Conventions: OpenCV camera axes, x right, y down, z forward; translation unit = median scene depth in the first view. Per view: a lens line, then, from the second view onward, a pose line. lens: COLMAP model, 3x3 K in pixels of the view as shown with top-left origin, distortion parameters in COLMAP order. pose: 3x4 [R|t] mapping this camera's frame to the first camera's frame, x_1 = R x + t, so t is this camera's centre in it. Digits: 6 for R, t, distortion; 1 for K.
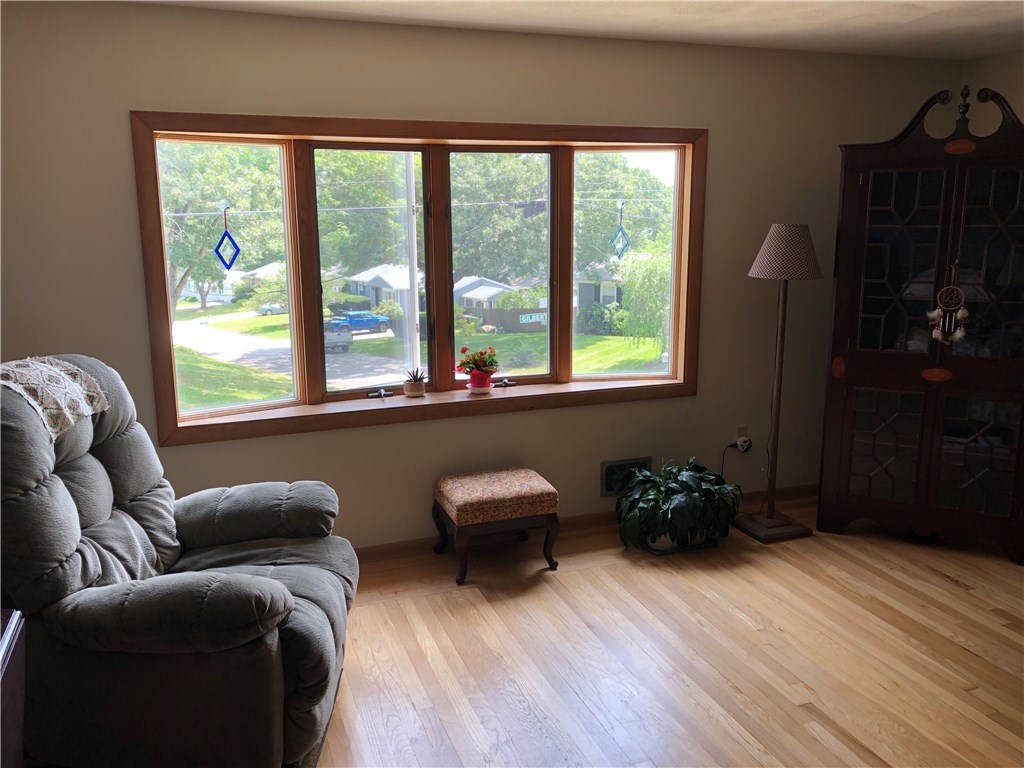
lens RADIAL K [[813.2, 0, 512.0], [0, 813.2, 384.0], [0, 0, 1]] dist [-0.002339, -0.004978]
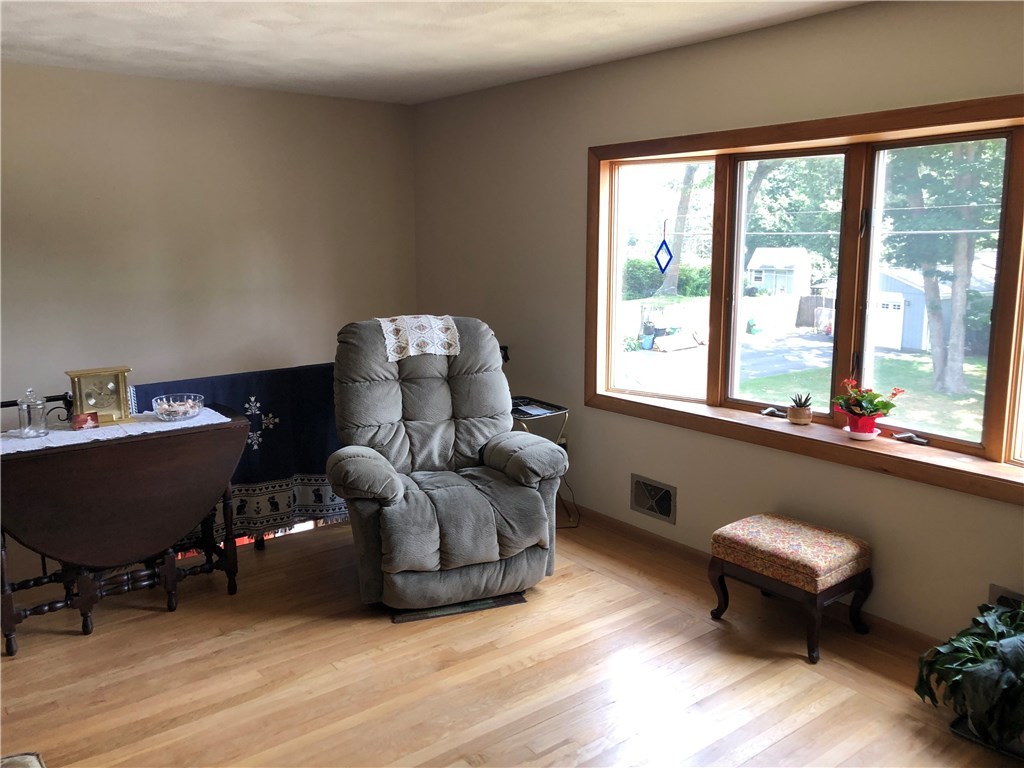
lens RADIAL K [[844.3, 0, 512.0], [0, 844.3, 384.0], [0, 0, 1]] dist [0.024051, -0.003161]
pose [[0.289831, 0.176413, -0.940679, 0.746366], [-0.189713, 0.973952, 0.124201, -0.094725], [0.938087, 0.142462, 0.315749, 0.438519]]
